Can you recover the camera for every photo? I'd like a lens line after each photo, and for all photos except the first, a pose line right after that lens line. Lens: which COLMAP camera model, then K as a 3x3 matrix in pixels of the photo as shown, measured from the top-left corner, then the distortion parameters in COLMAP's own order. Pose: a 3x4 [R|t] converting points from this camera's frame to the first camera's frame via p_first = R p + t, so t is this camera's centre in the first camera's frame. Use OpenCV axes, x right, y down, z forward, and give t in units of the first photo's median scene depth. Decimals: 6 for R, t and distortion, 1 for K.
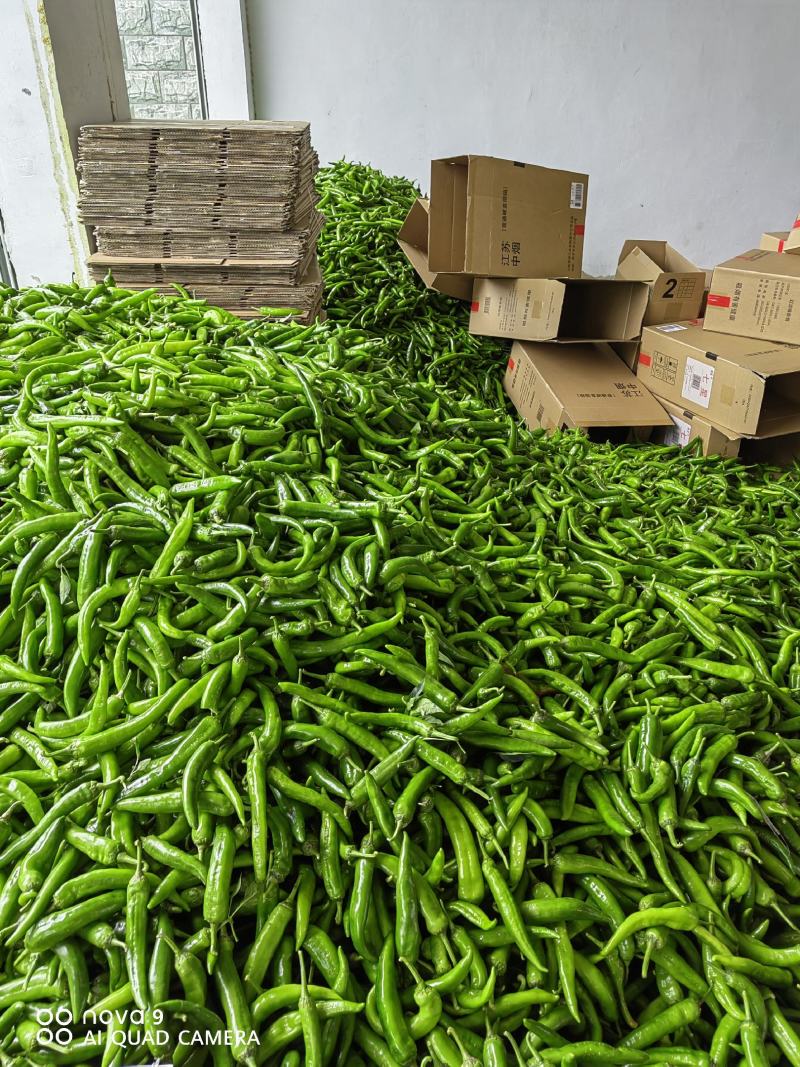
lens RADIAL K [[826.3, 0, 403.7], [0, 826.3, 531.4], [0, 0, 1]] dist [0.000242, -0.004065]
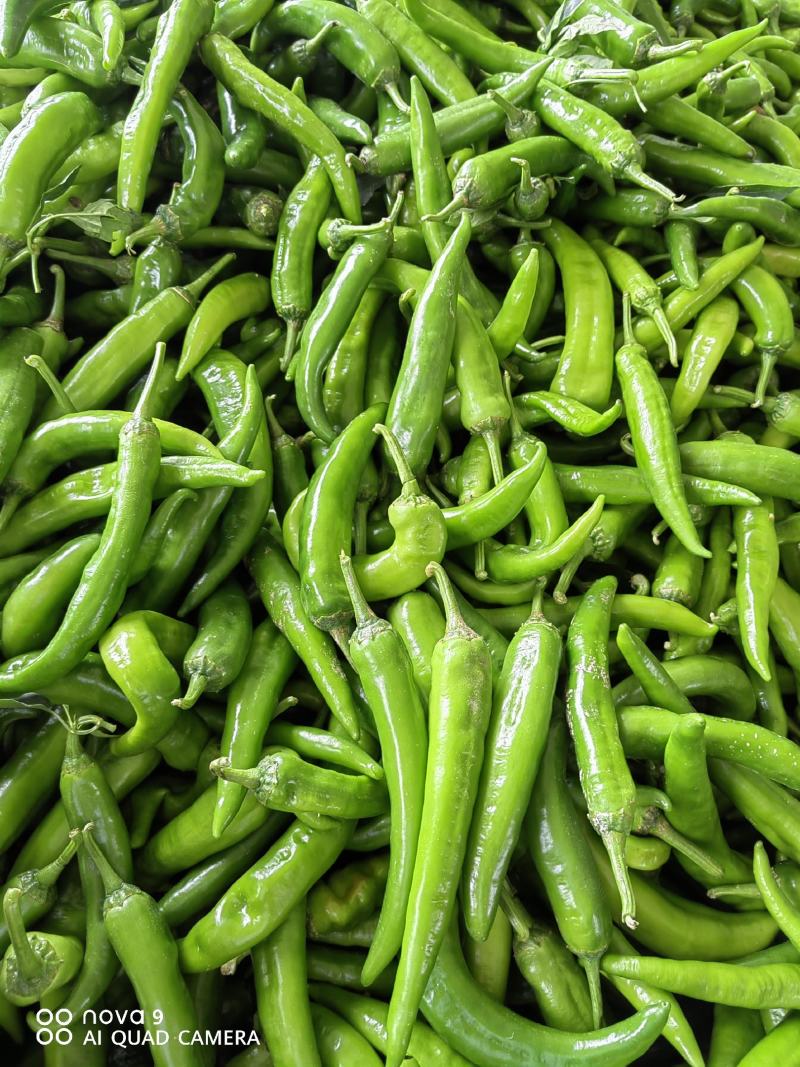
lens RADIAL K [[826.3, 0, 399.5], [0, 826.3, 532.8], [0, 0, 1]] dist [0.000242, -0.004065]
pose [[0.948675, 0.240908, -0.204890, 0.101154], [-0.175840, 0.940295, 0.291419, 0.400268], [0.262862, -0.240434, 0.934396, 0.529752]]
